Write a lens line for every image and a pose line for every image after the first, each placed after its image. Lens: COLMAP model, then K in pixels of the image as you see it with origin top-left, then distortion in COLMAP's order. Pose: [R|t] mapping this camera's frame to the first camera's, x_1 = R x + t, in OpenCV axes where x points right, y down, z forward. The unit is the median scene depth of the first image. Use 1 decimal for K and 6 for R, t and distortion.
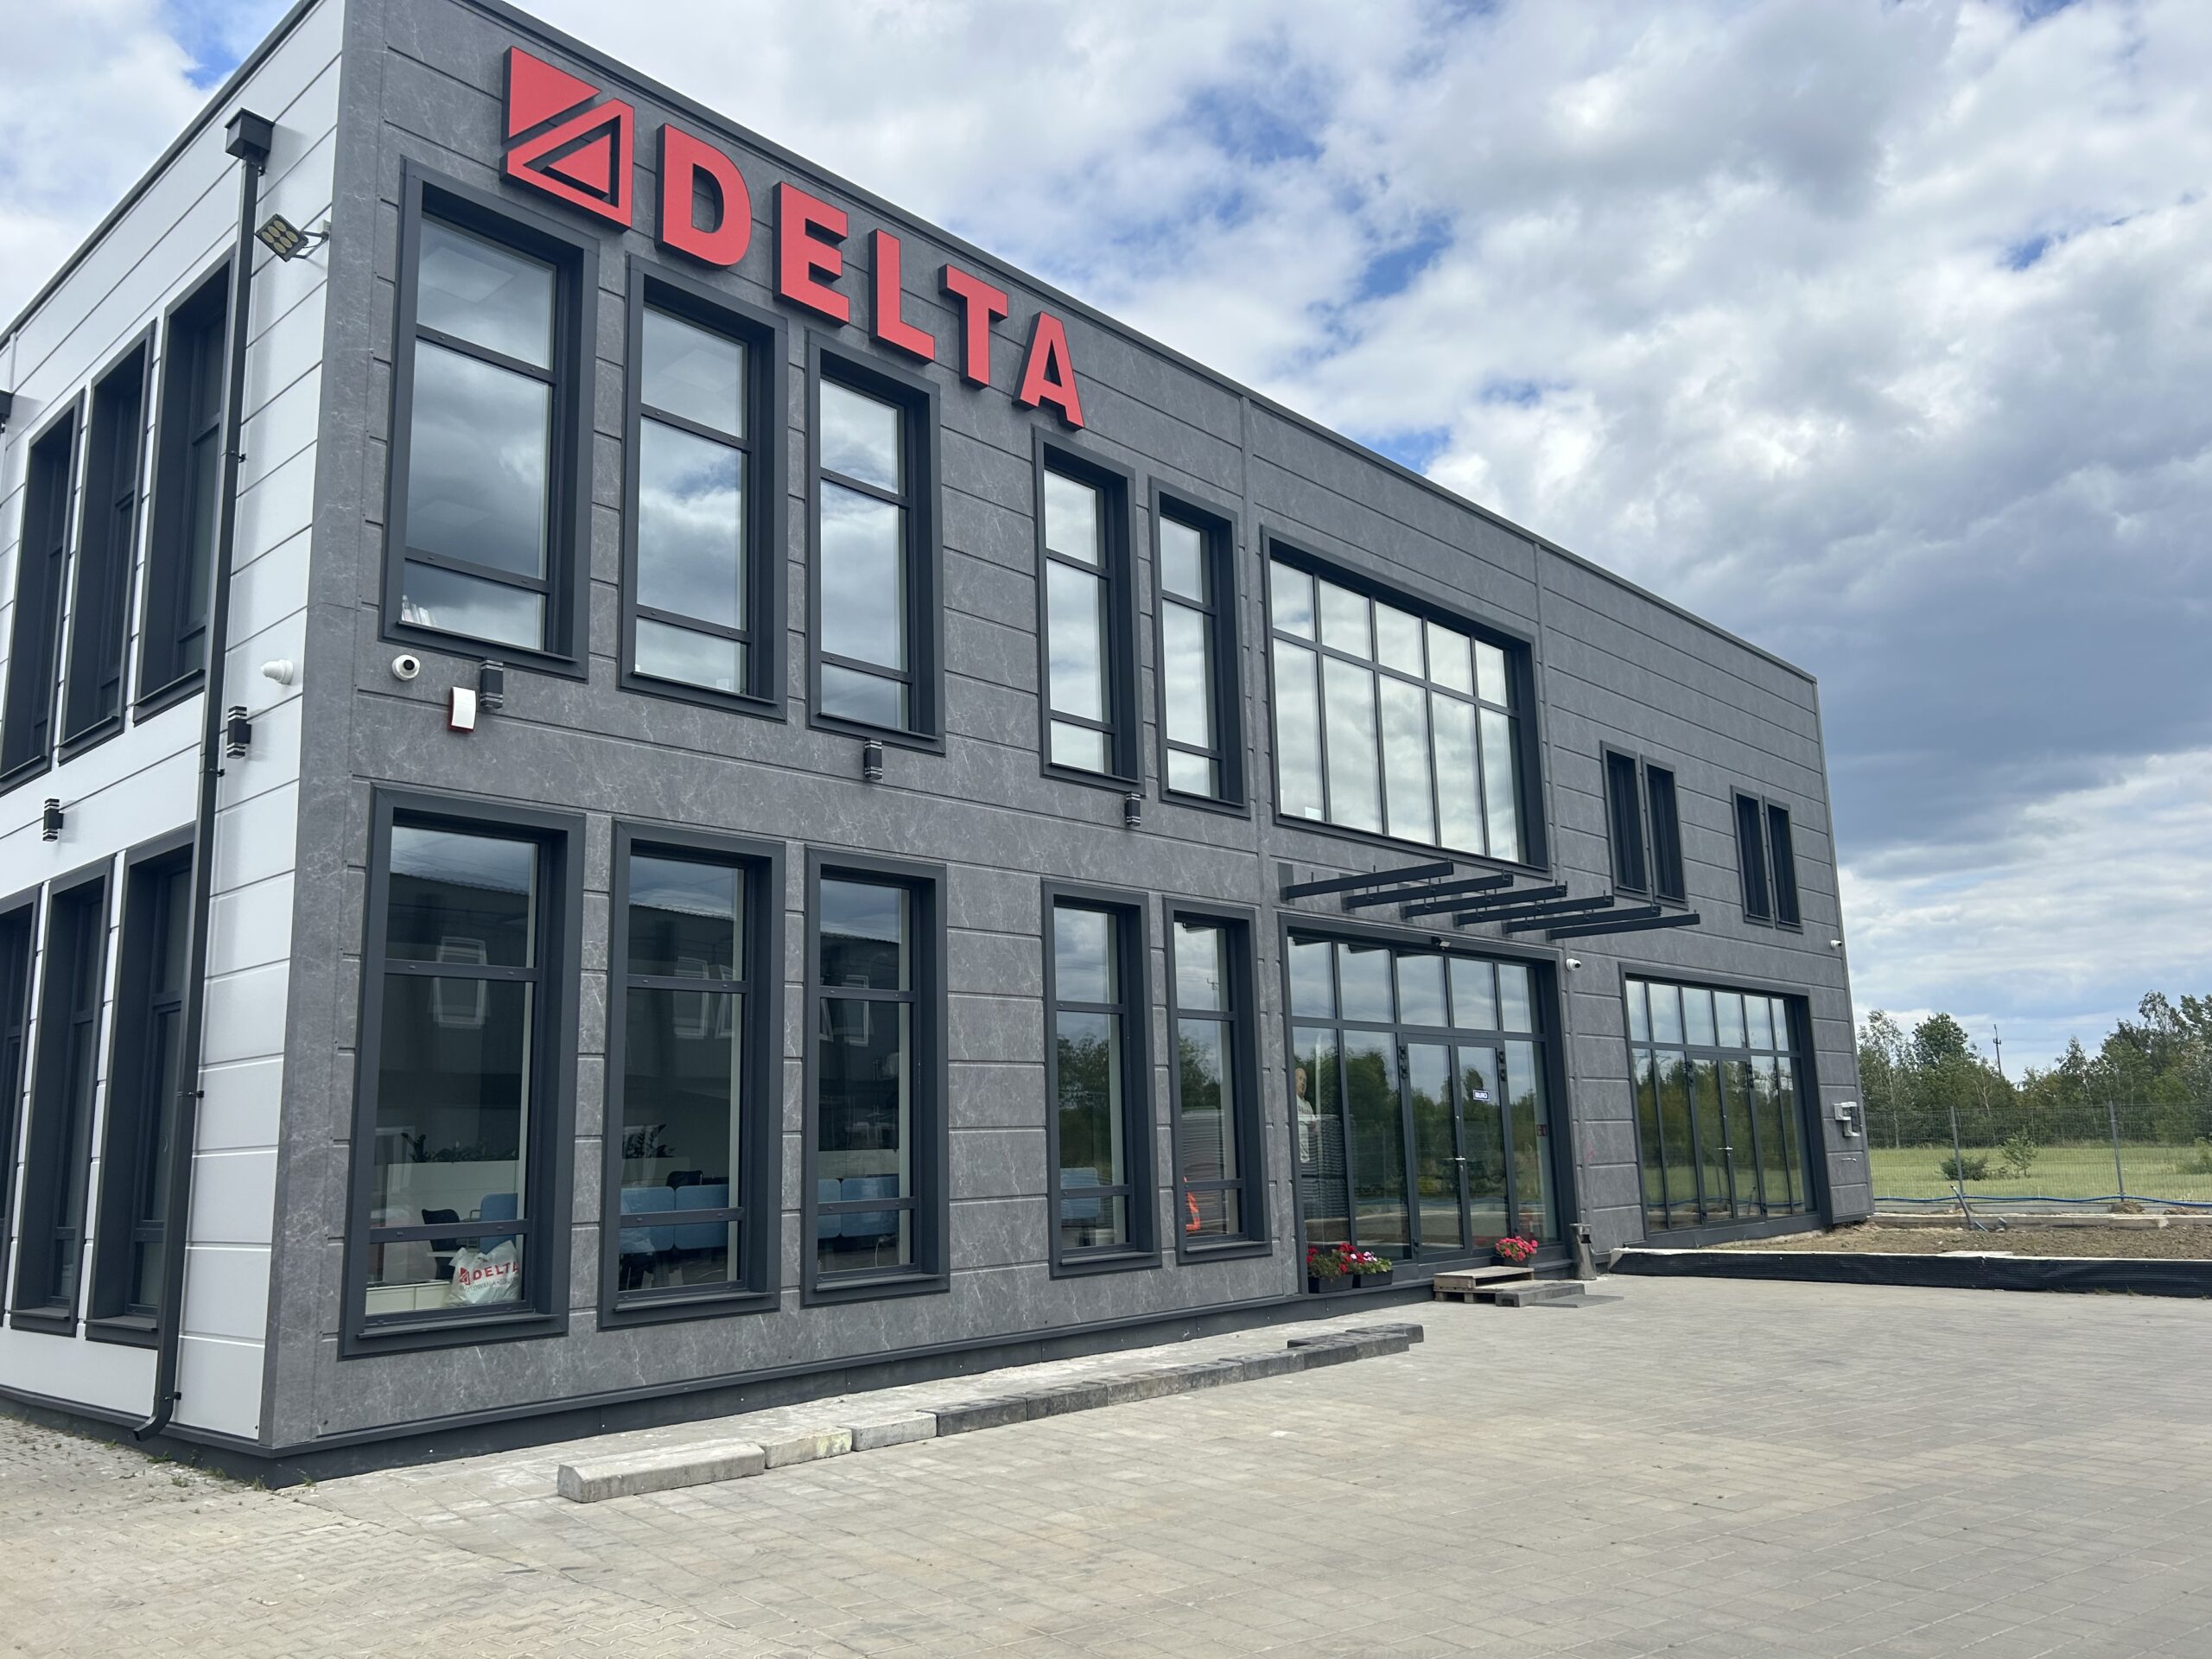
lens RADIAL K [[1682.0, 0, 1116.5], [0, 1682.0, 822.9], [0, 0, 1]] dist [0.087324, -0.158944]
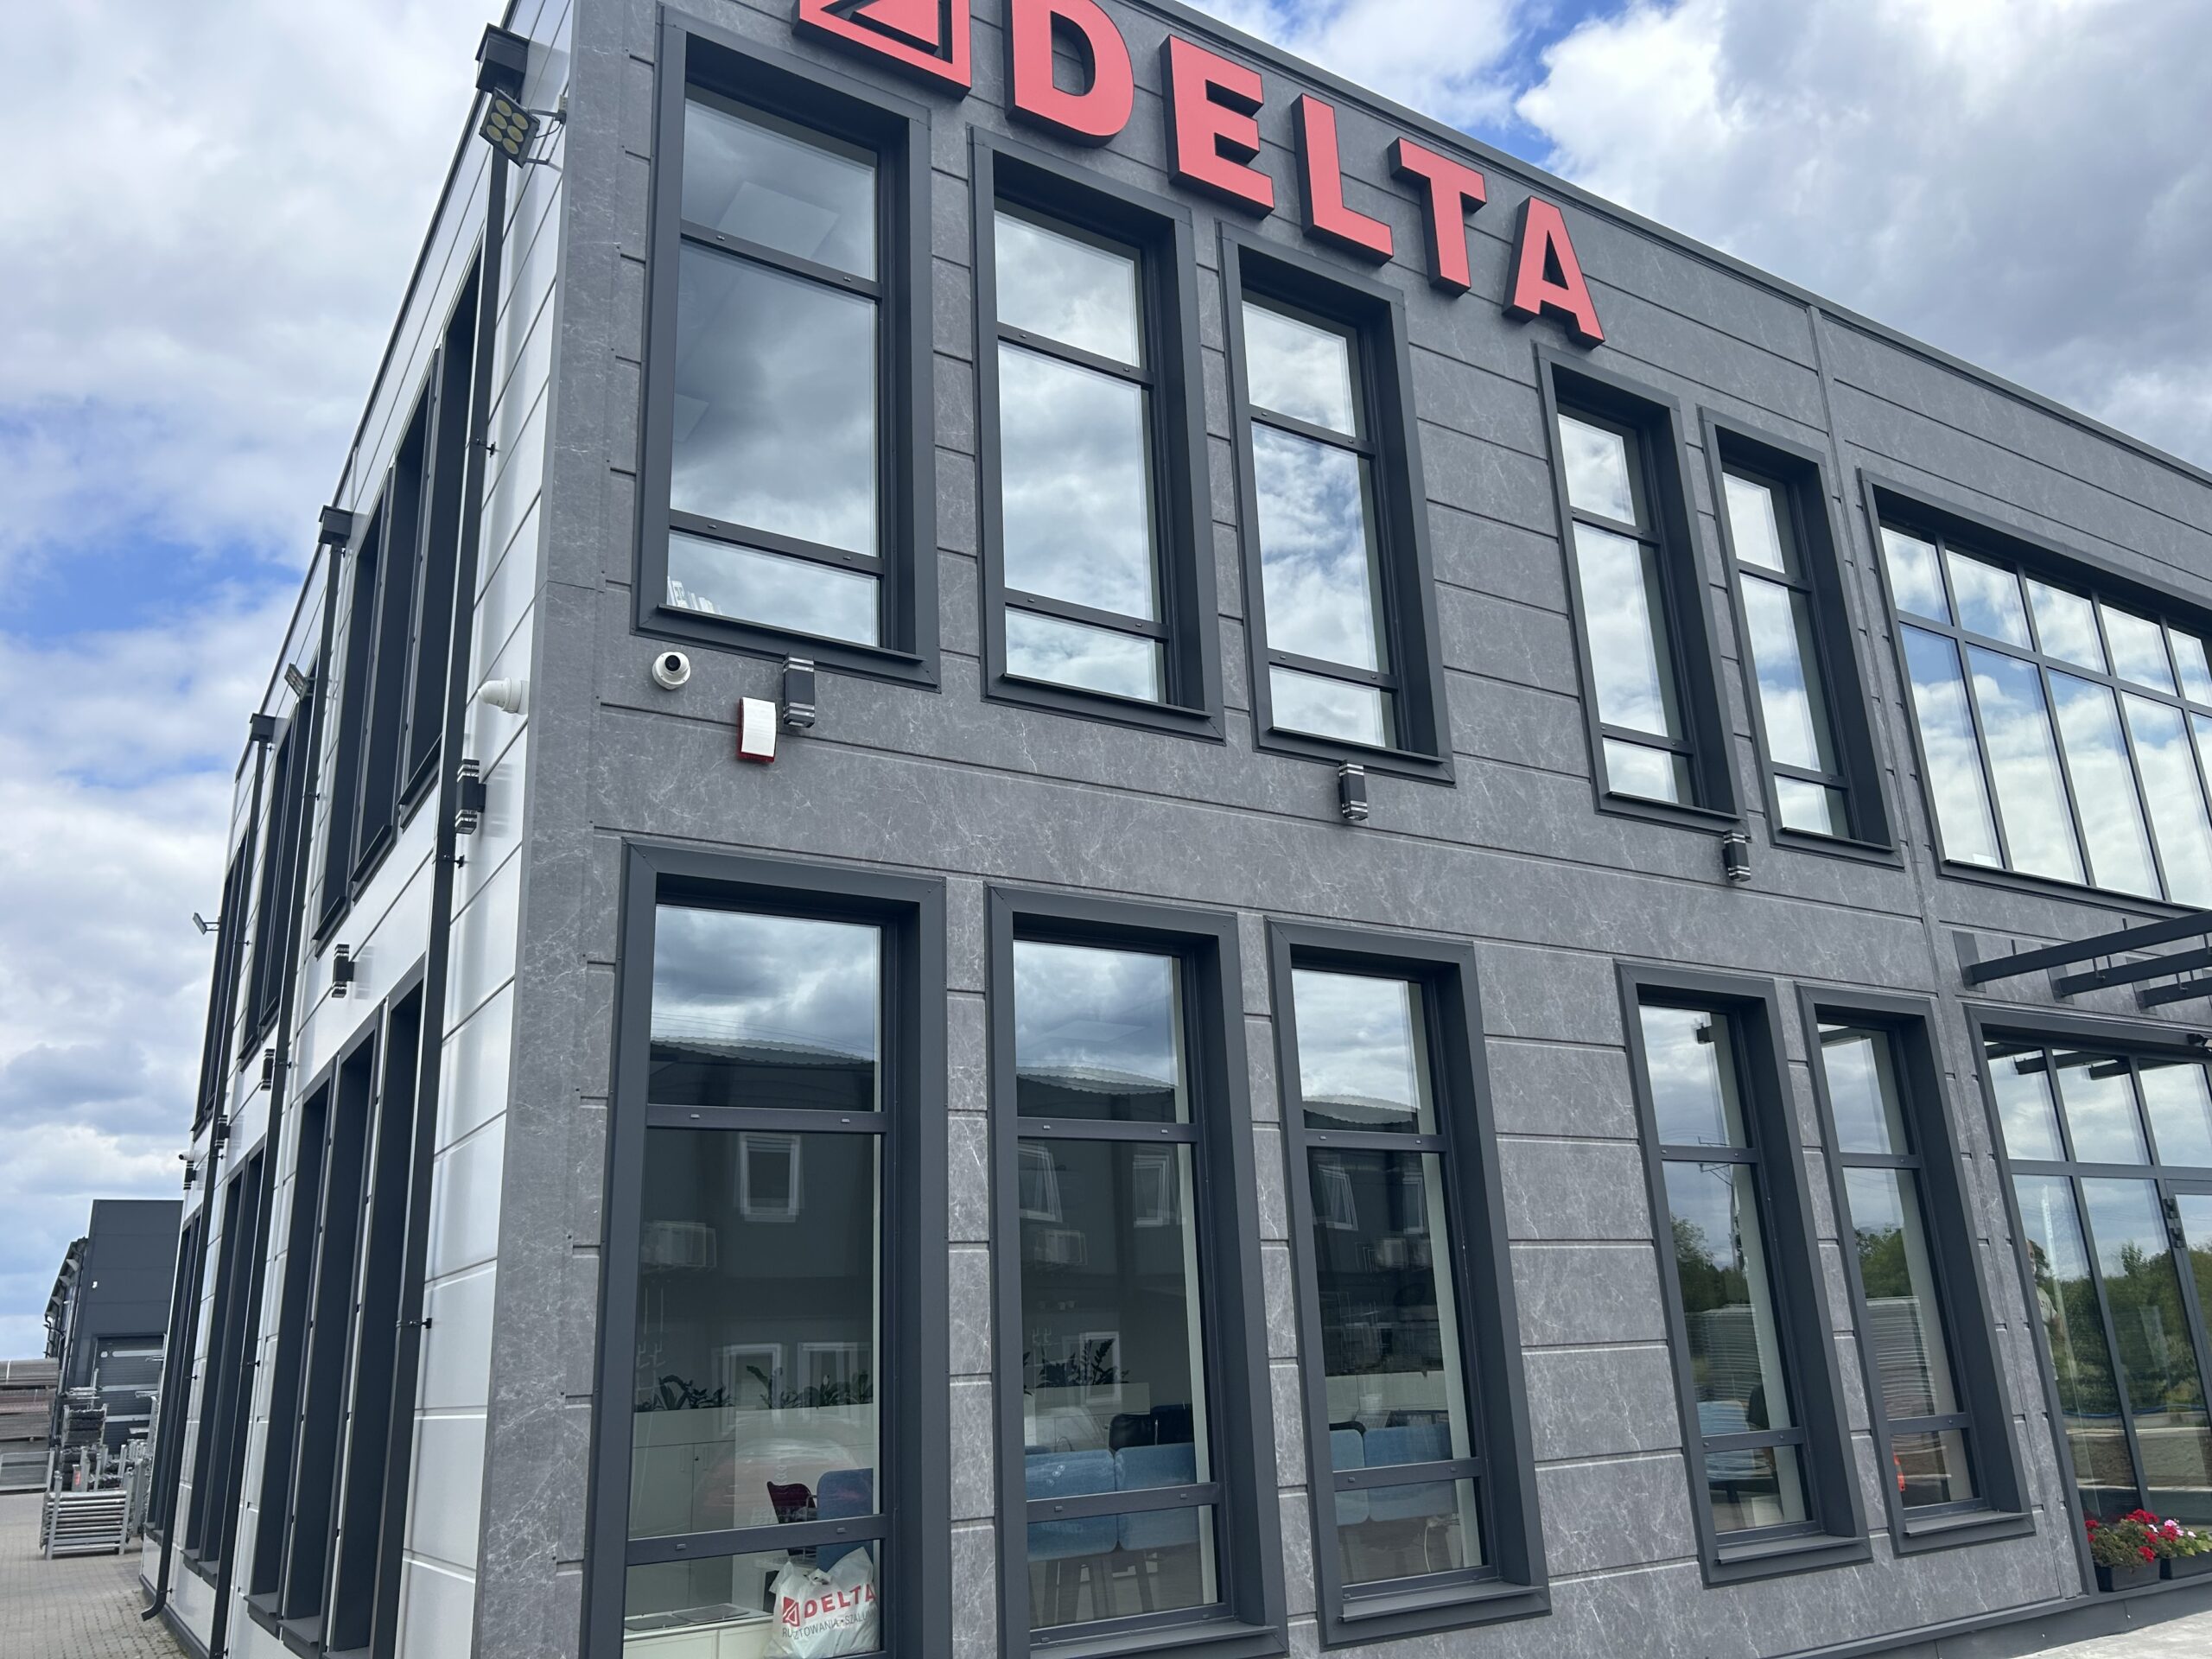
lens RADIAL K [[1641.5, 0, 1115.5], [0, 1641.5, 833.0], [0, 0, 1]] dist [0.077544, -0.108247]
pose [[0.960818, -0.093981, -0.260761, -0.065382], [0.067069, 0.991636, -0.110271, 0.046157], [0.268943, 0.088461, 0.959085, 0.336630]]
